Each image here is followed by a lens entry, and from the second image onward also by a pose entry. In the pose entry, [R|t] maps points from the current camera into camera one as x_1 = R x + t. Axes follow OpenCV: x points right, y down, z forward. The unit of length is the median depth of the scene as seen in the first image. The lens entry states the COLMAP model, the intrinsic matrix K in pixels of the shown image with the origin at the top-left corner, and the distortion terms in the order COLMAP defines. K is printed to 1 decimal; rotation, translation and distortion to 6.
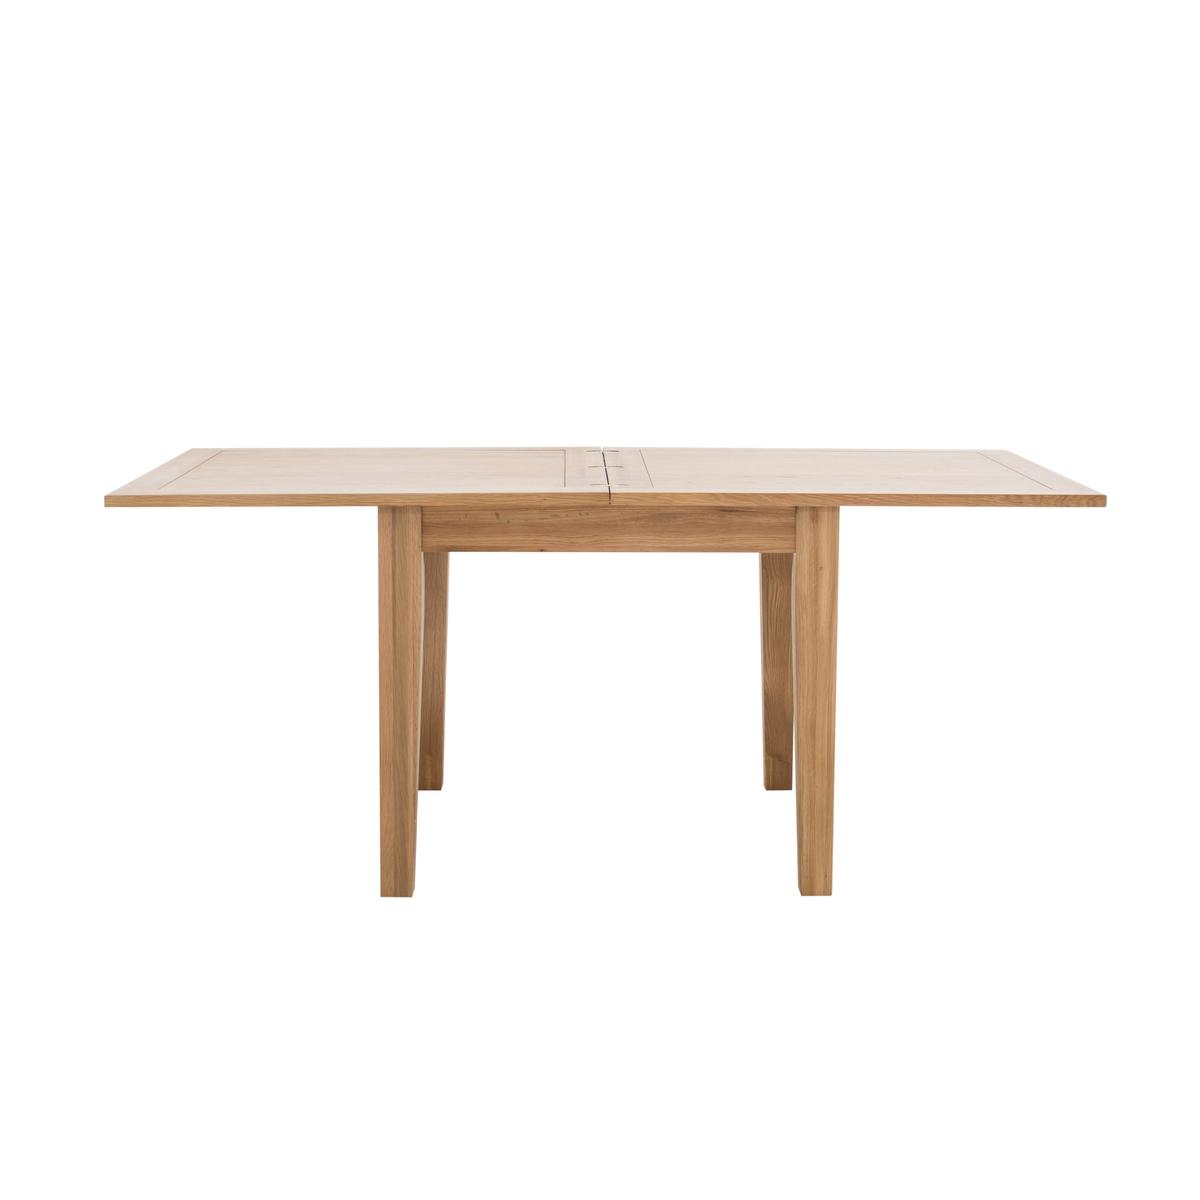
lens RADIAL K [[2668.4, 0, 599.3], [0, 2668.4, 606.9], [0, 0, 1]] dist [0.111107, 0.000000]
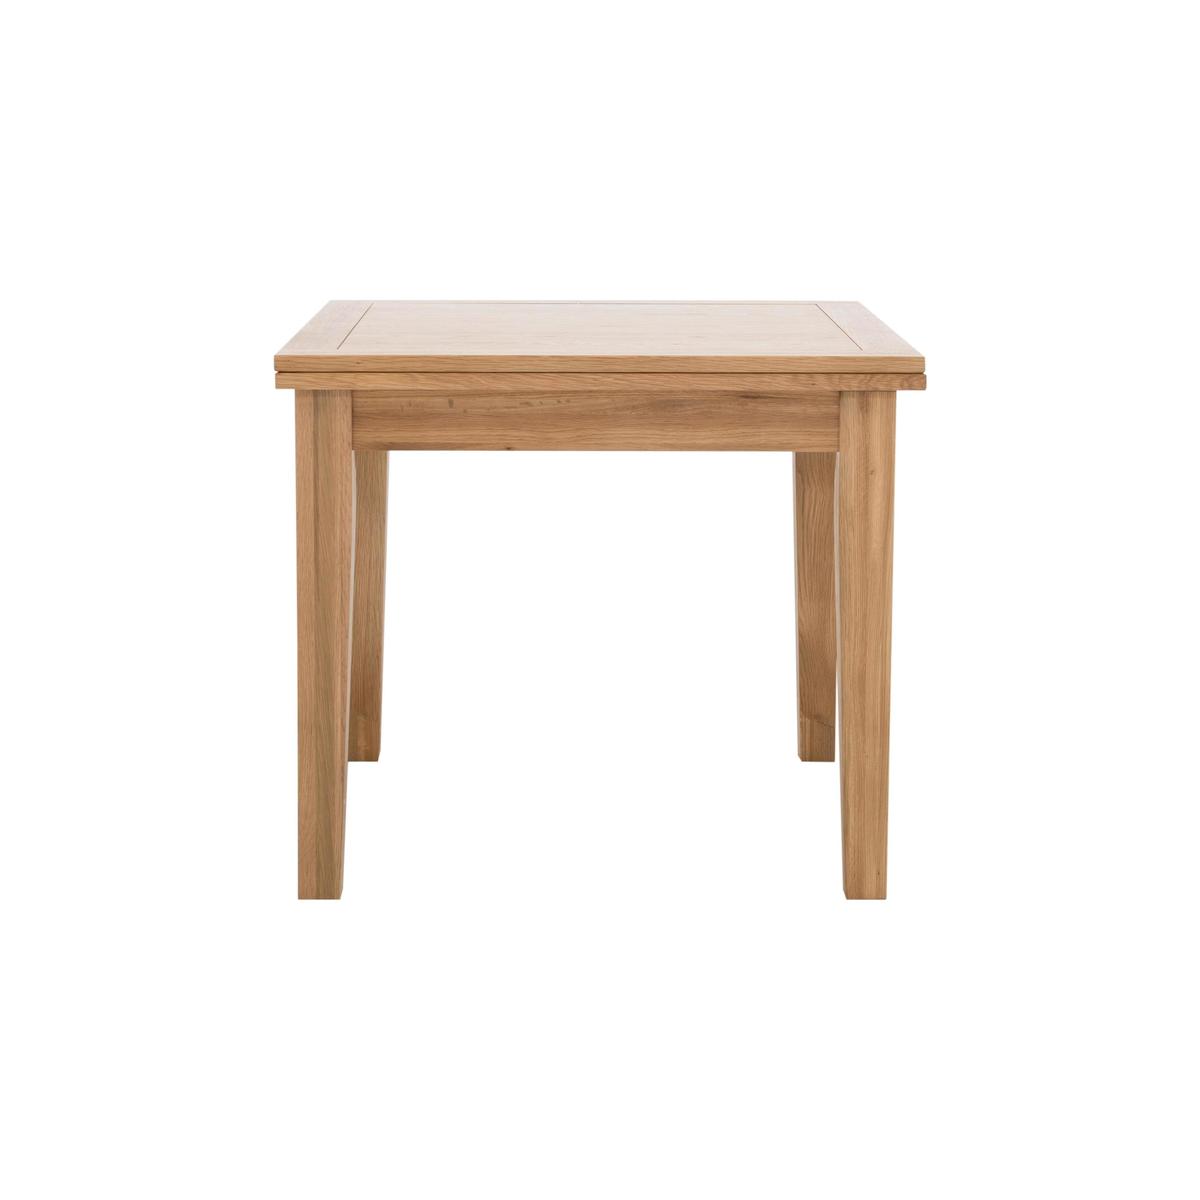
lens RADIAL K [[2668.4, 0, 536.8], [0, 2668.4, 548.6], [0, 0, 1]] dist [0.111107, 0.000000]
pose [[1.000000, 0.000243, 0.000838, -0.014090], [-0.000236, 0.999973, -0.007375, 0.013237], [-0.000839, 0.007375, 0.999972, 0.231977]]
